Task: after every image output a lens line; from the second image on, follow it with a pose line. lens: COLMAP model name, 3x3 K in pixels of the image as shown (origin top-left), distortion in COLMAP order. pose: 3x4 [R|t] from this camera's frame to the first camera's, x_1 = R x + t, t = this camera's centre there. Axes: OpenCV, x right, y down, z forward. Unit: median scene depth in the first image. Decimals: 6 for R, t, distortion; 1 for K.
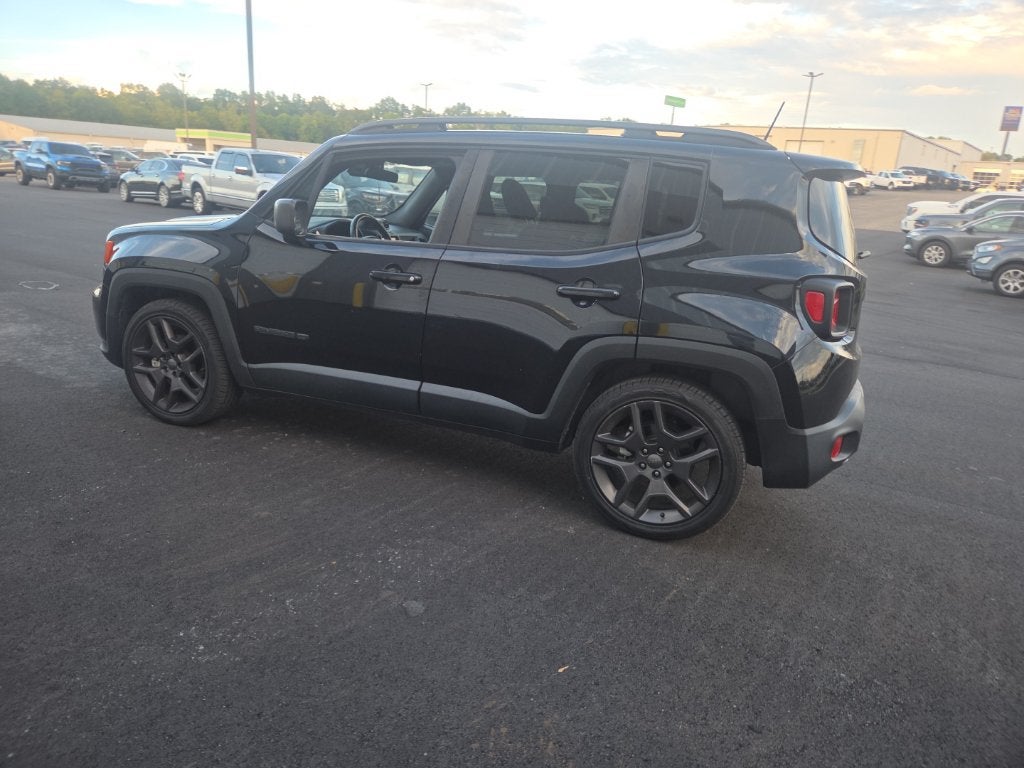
lens RADIAL K [[690.5, 0, 493.3], [0, 690.5, 373.1], [0, 0, 1]] dist [0.071631, -0.067815]
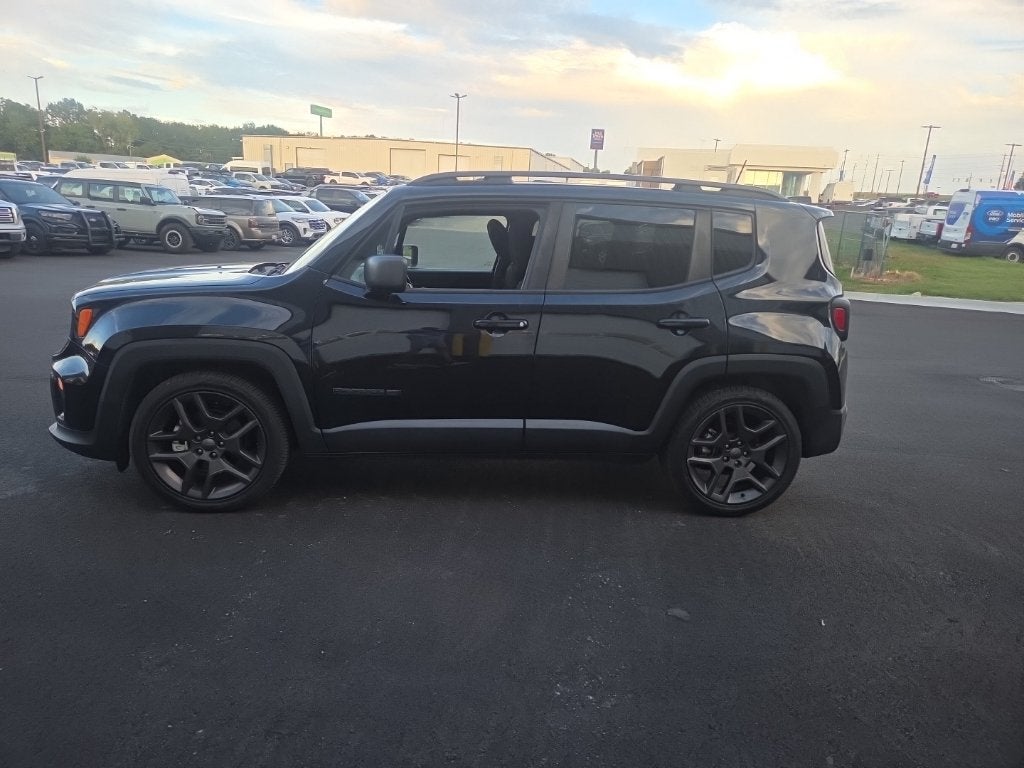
lens RADIAL K [[690.9, 0, 496.5], [0, 690.9, 383.6], [0, 0, 1]] dist [0.067681, -0.064763]
pose [[0.884716, -0.130497, 0.447490, -0.667162], [0.129073, 0.991058, 0.033826, -0.091139], [-0.447903, 0.027832, 0.893649, 0.077320]]
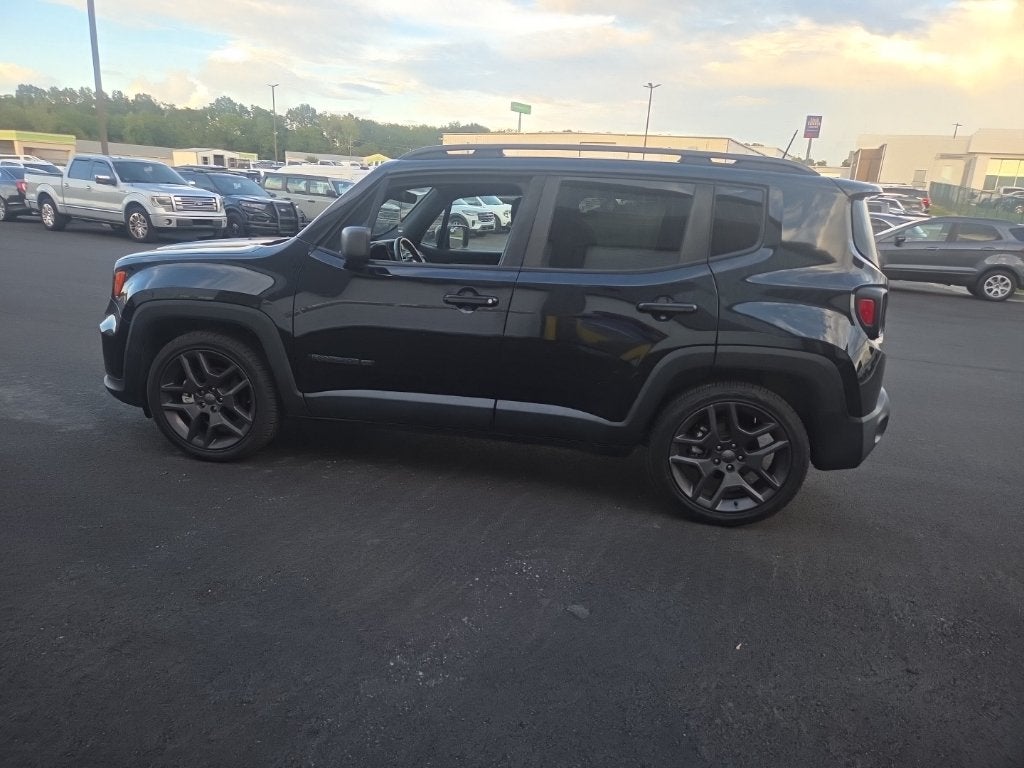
lens RADIAL K [[686.9, 0, 496.4], [0, 686.9, 390.7], [0, 0, 1]] dist [0.075661, -0.066510]
pose [[0.977472, -0.067421, 0.200007, -0.339010], [0.063686, 0.997655, 0.025058, -0.029147], [-0.201227, -0.011756, 0.979474, -0.013085]]
